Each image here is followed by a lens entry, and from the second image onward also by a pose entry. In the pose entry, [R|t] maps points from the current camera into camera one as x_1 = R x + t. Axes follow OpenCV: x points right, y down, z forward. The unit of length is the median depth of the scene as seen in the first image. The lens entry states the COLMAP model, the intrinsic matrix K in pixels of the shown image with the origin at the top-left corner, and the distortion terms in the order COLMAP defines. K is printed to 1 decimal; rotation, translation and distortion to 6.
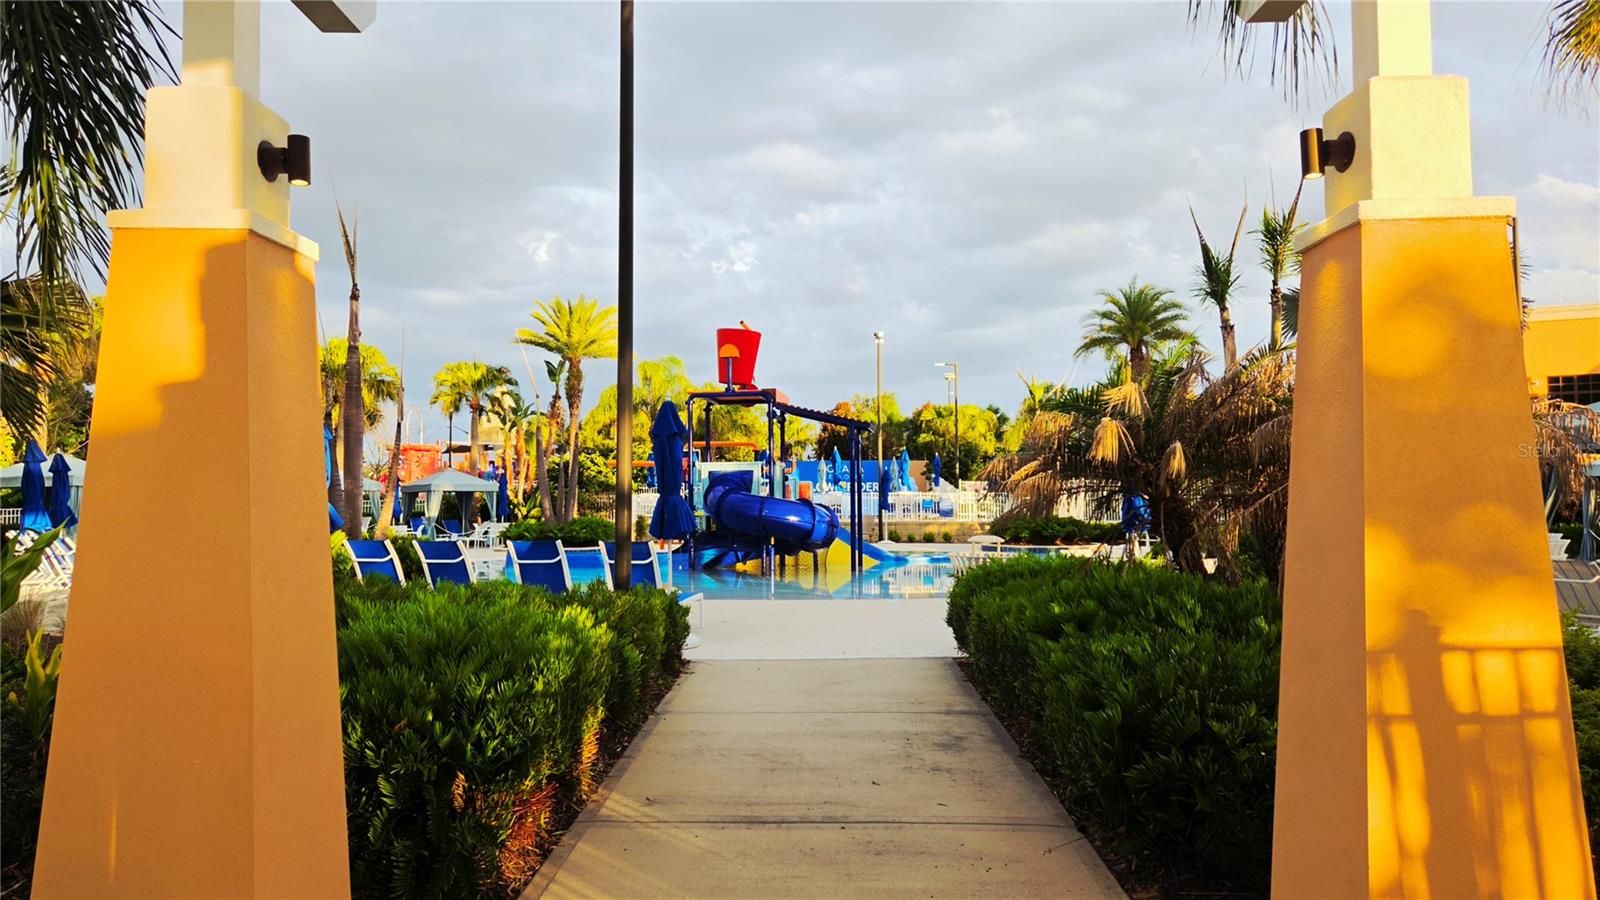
lens RADIAL K [[1053.6, 0, 800.0], [0, 1053.6, 450.0], [0, 0, 1]] dist [0.077634, -0.001365]
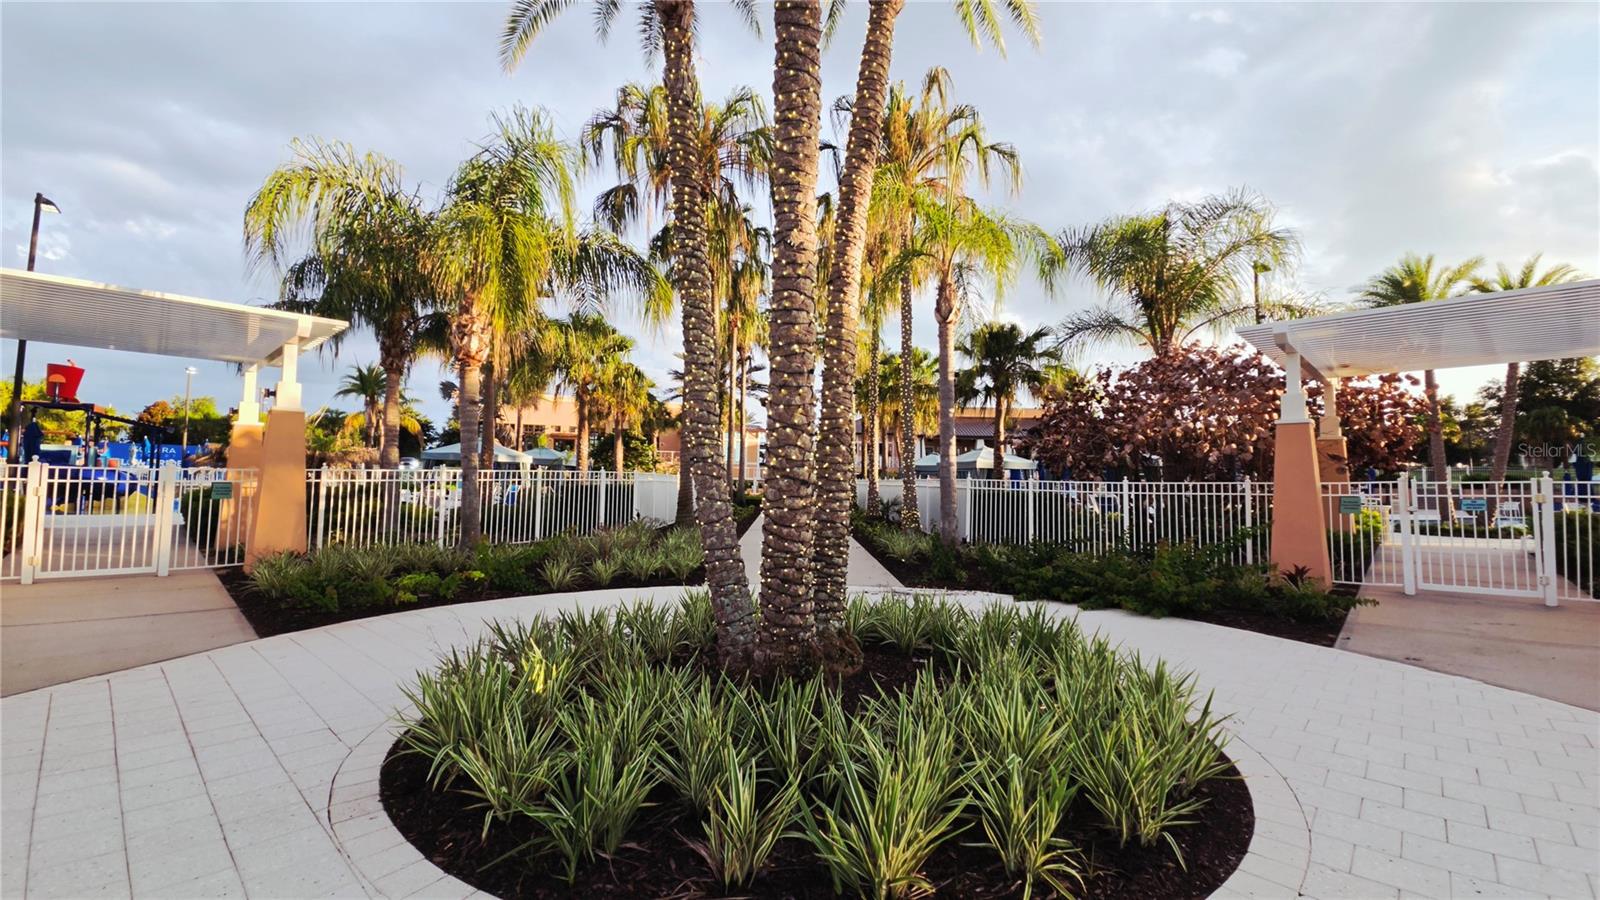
lens RADIAL K [[646.3, 0, 803.3], [0, 646.3, 446.6], [0, 0, 1]] dist [0.009374, -0.007049]
pose [[0.682367, 0.061888, 0.728385, 0.001068], [-0.055739, 0.997914, -0.032572, -0.012166], [-0.728881, -0.018373, 0.684394, -0.407768]]
